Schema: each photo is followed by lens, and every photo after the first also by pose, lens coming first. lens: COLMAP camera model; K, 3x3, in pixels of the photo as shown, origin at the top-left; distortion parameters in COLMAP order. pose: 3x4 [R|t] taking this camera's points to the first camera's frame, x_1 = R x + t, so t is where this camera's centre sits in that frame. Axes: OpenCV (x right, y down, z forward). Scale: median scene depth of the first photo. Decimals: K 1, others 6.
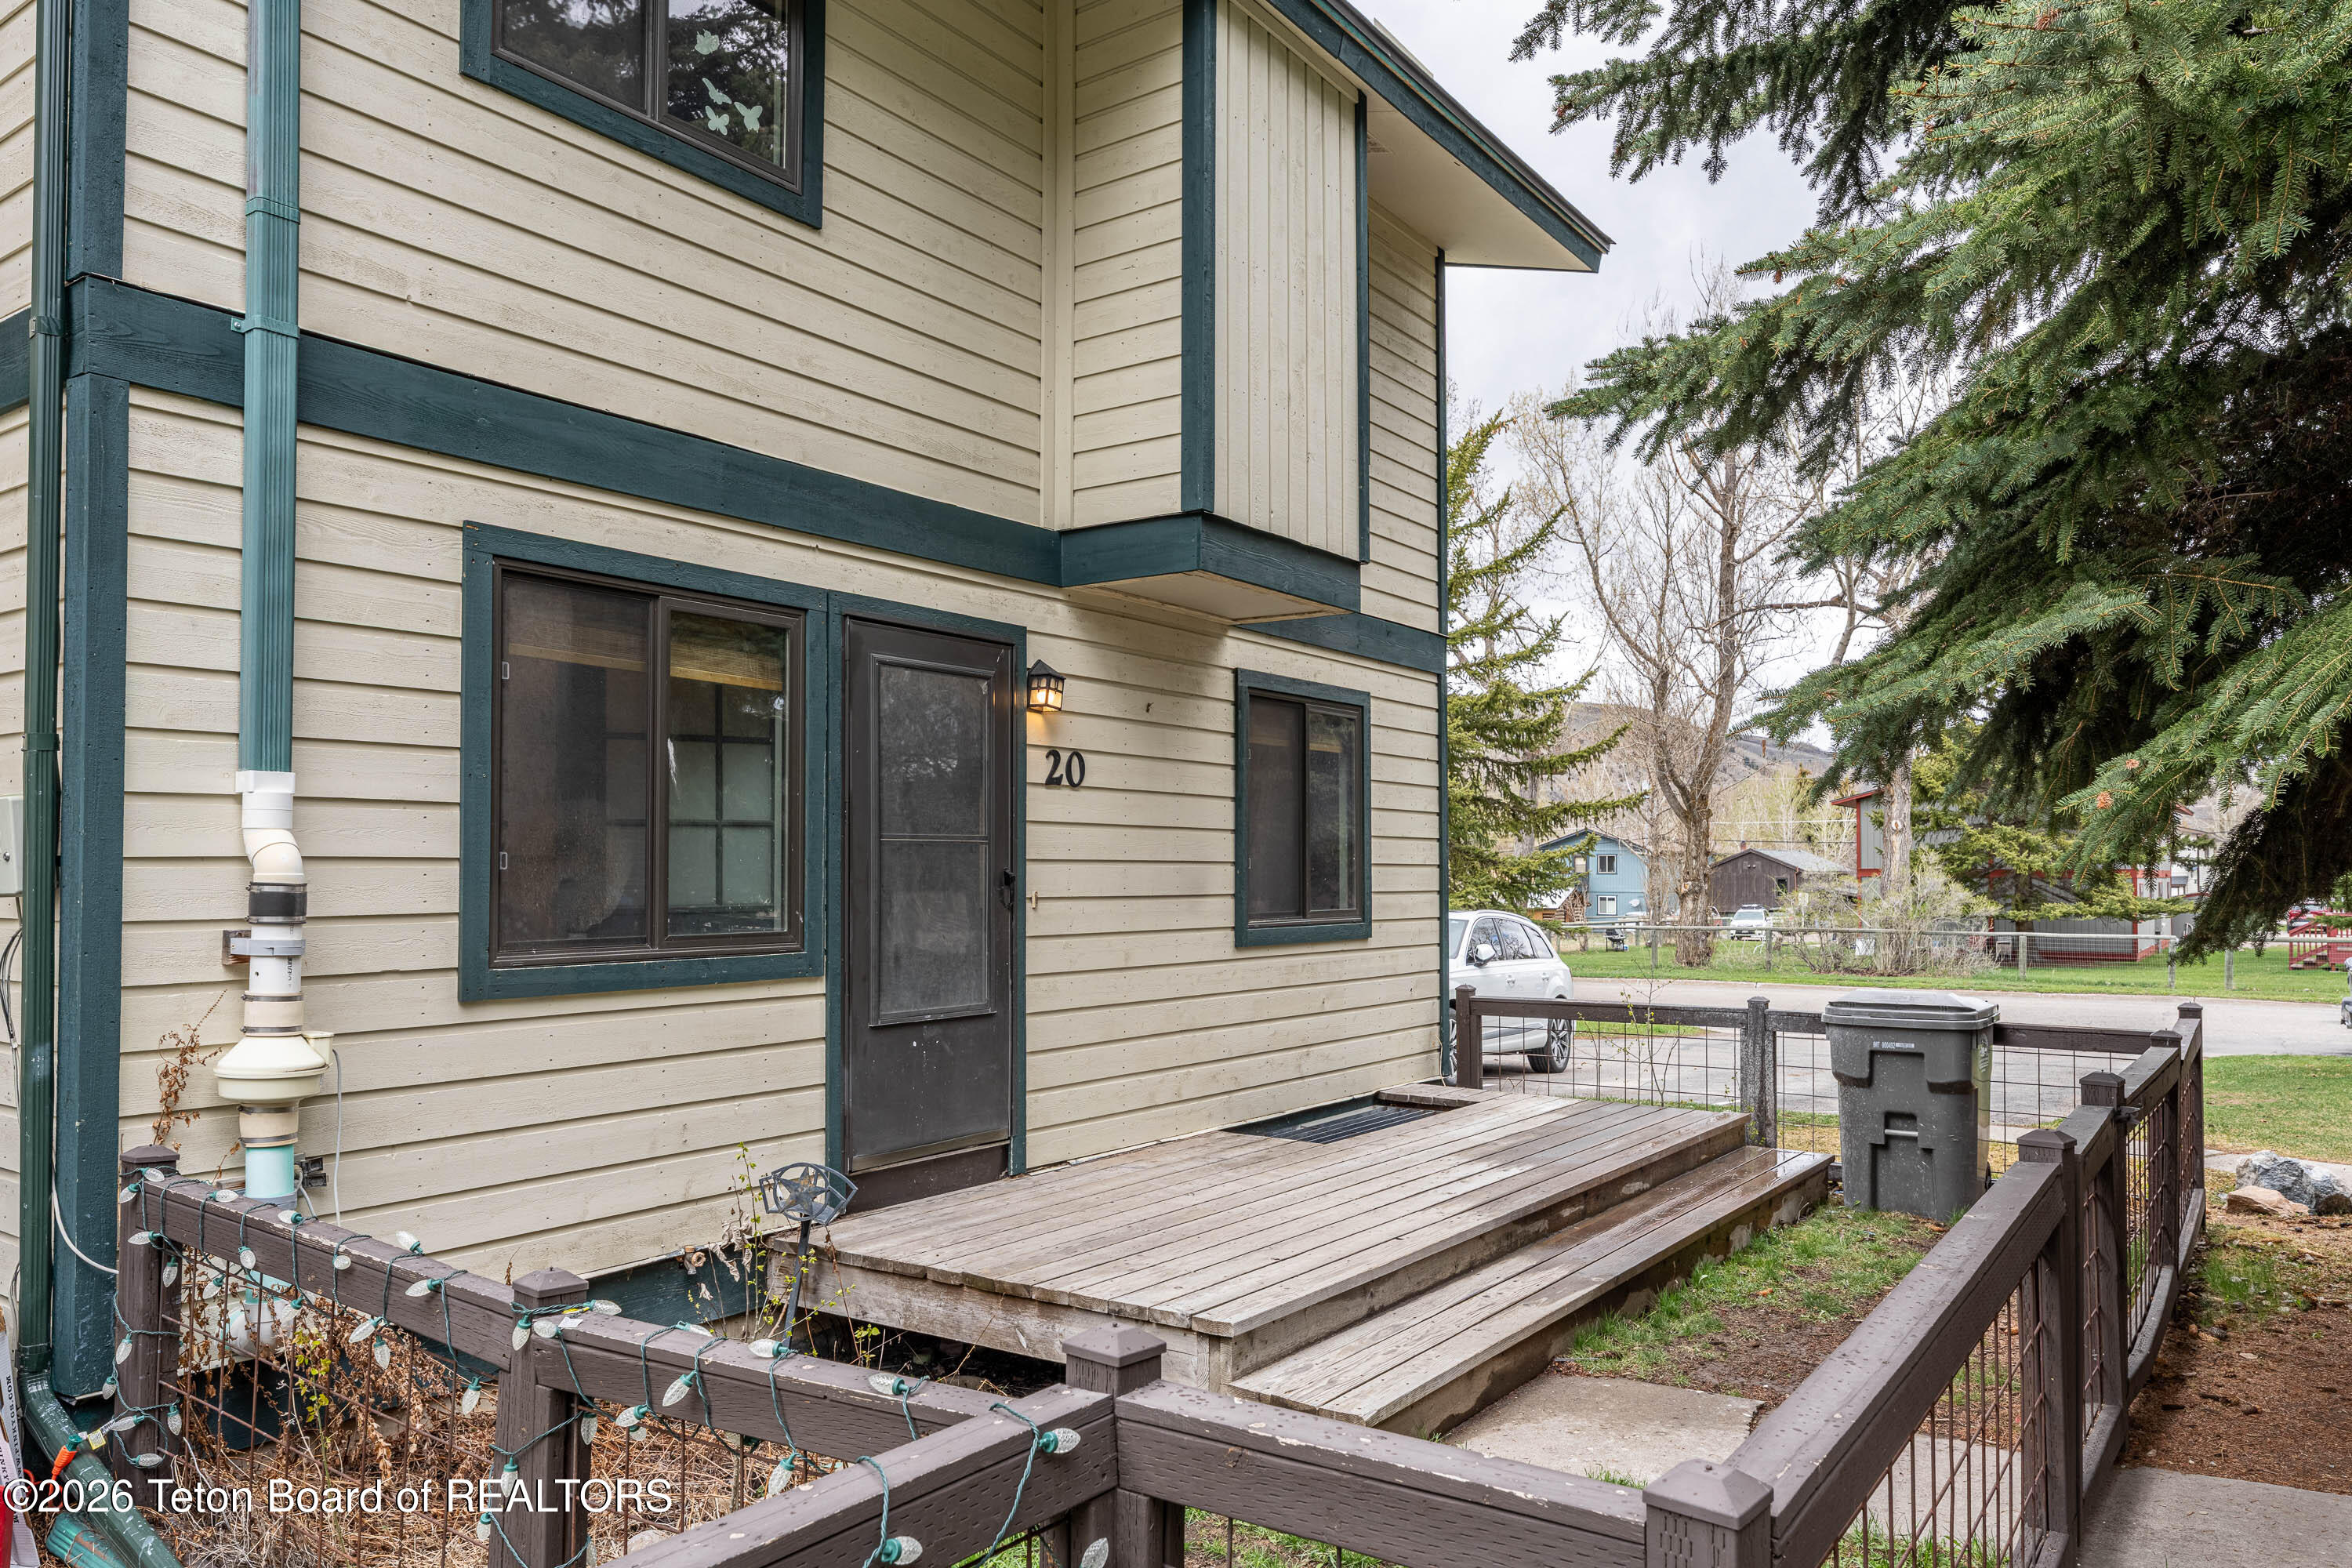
lens RADIAL K [[1663.4, 0, 1176.0], [0, 1663.4, 784.0], [0, 0, 1]] dist [-0.000567, -0.000231]
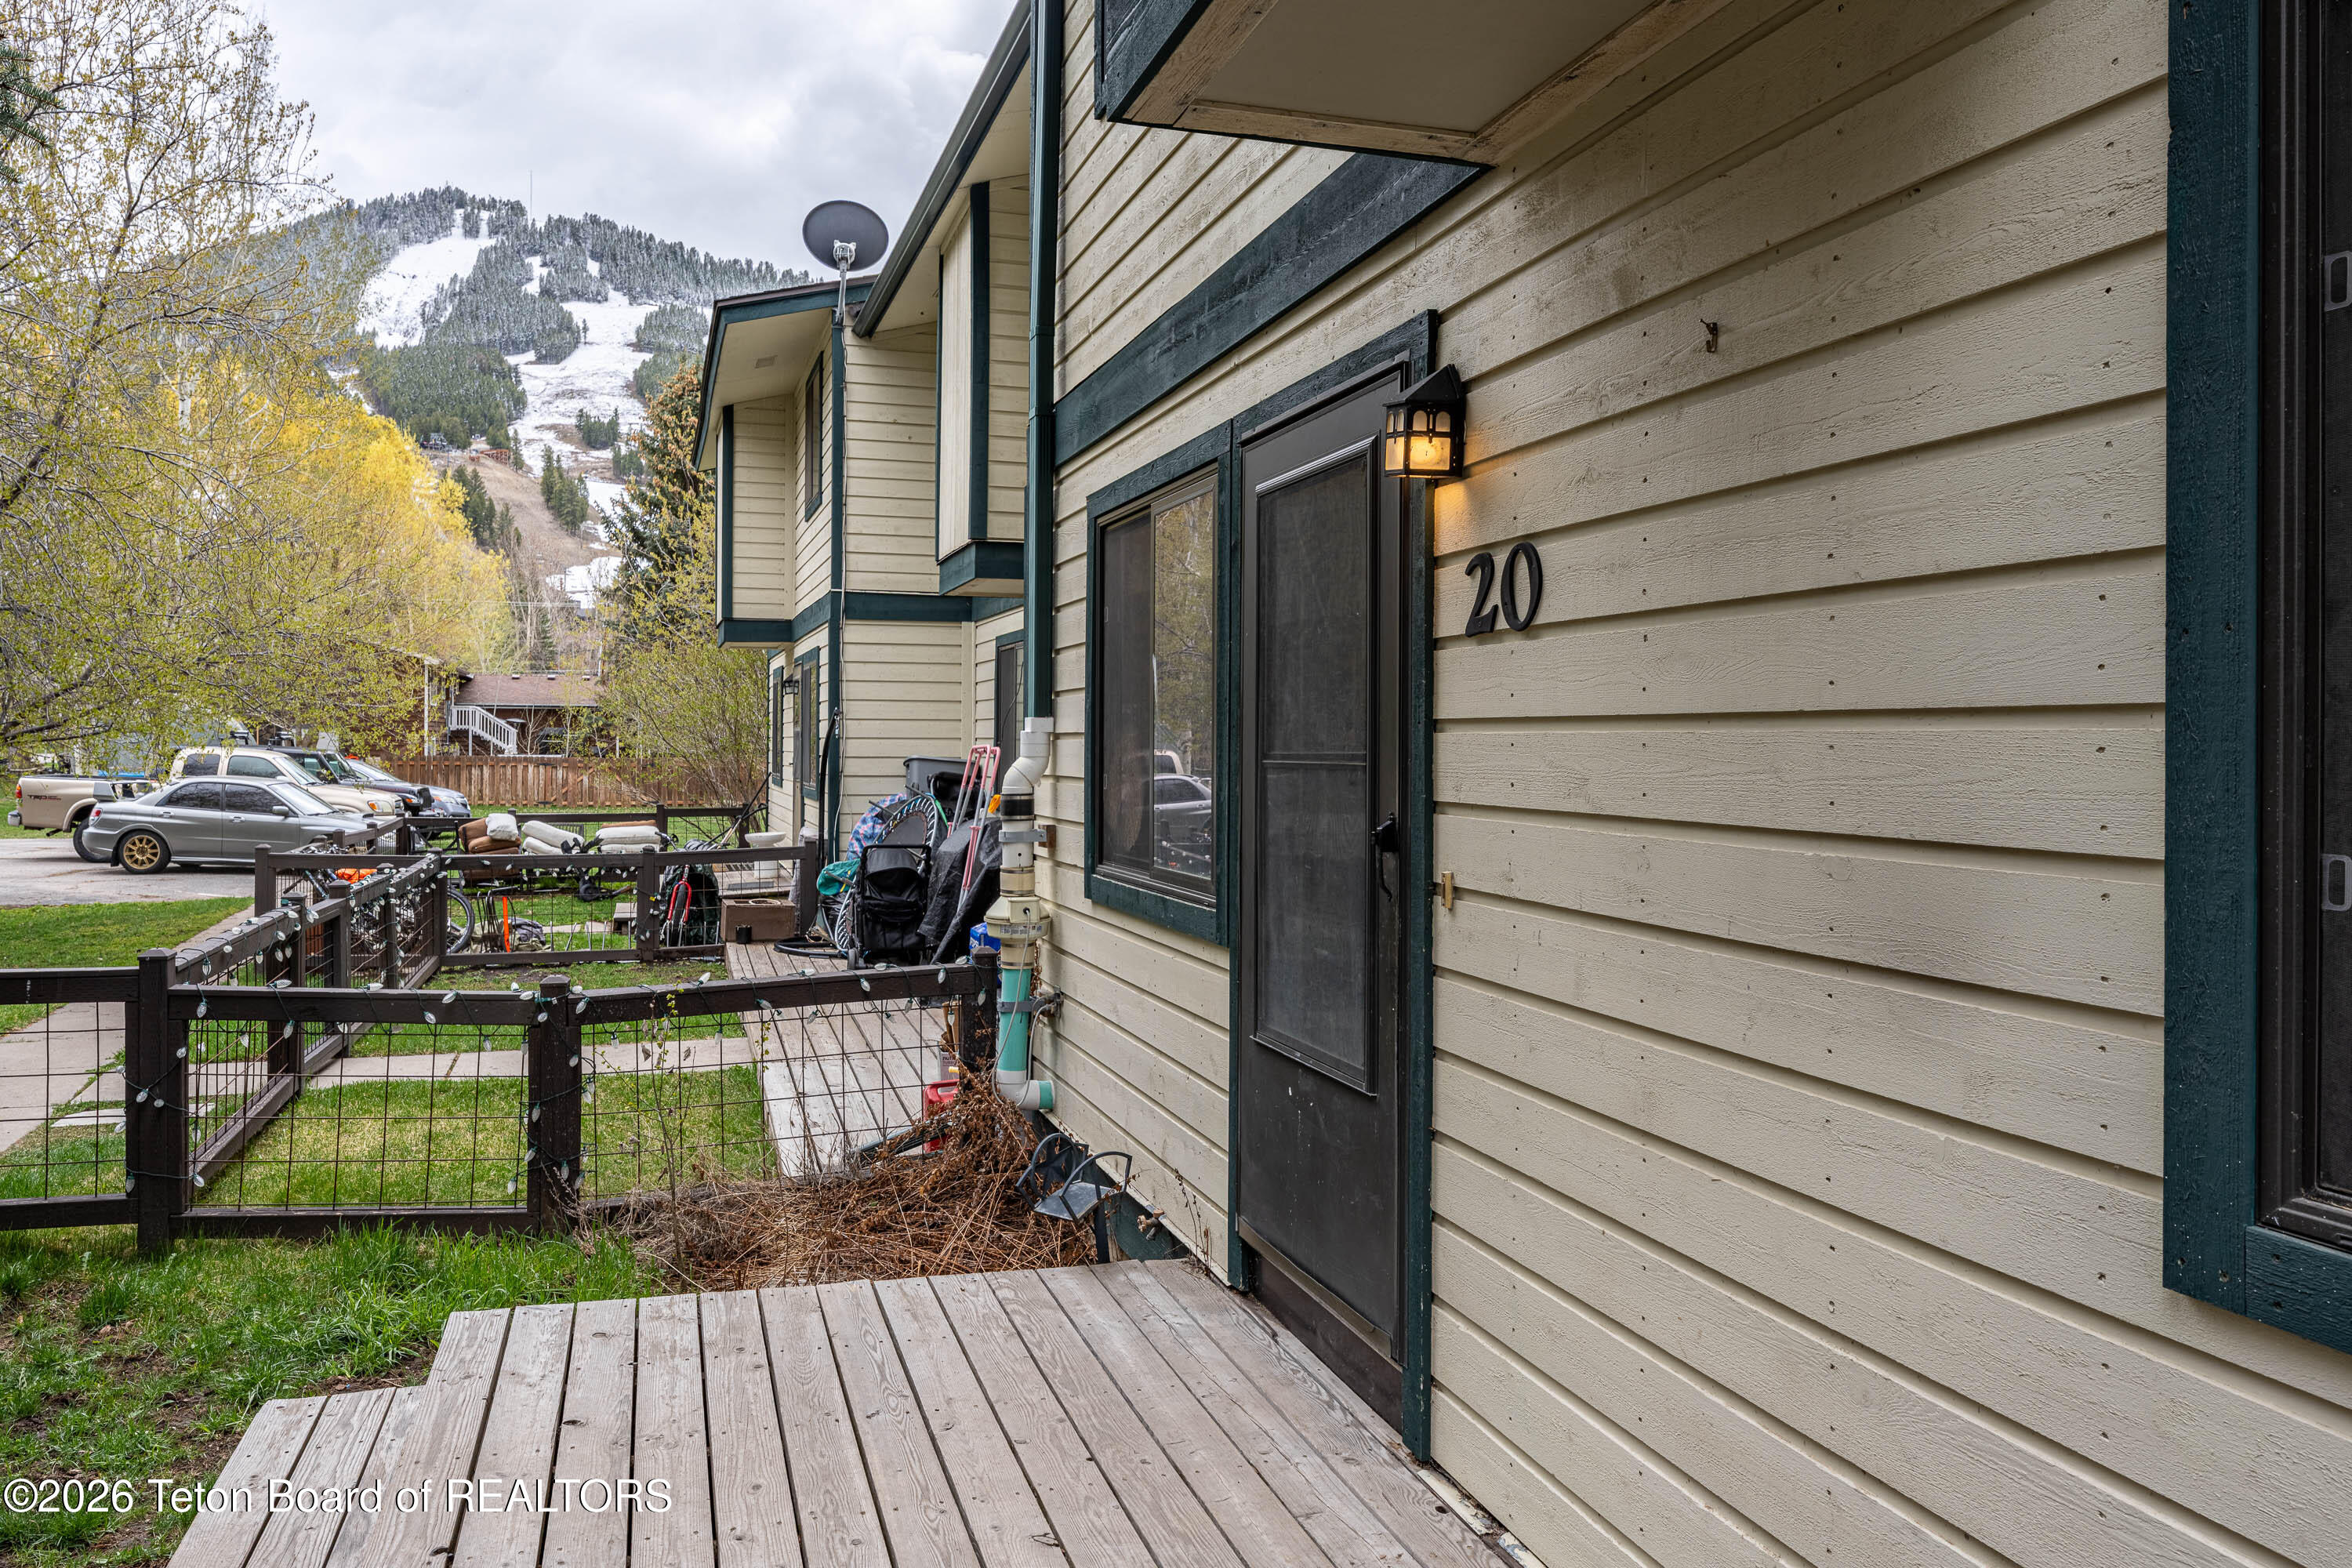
lens RADIAL K [[1663.4, 0, 1176.0], [0, 1663.4, 784.0], [0, 0, 1]] dist [-0.000567, -0.000231]
pose [[-0.617113, 0.000985, -0.786874, 0.320436], [0.018482, 0.999741, -0.013243, 0.044511], [0.786657, -0.022715, -0.616972, 1.219616]]
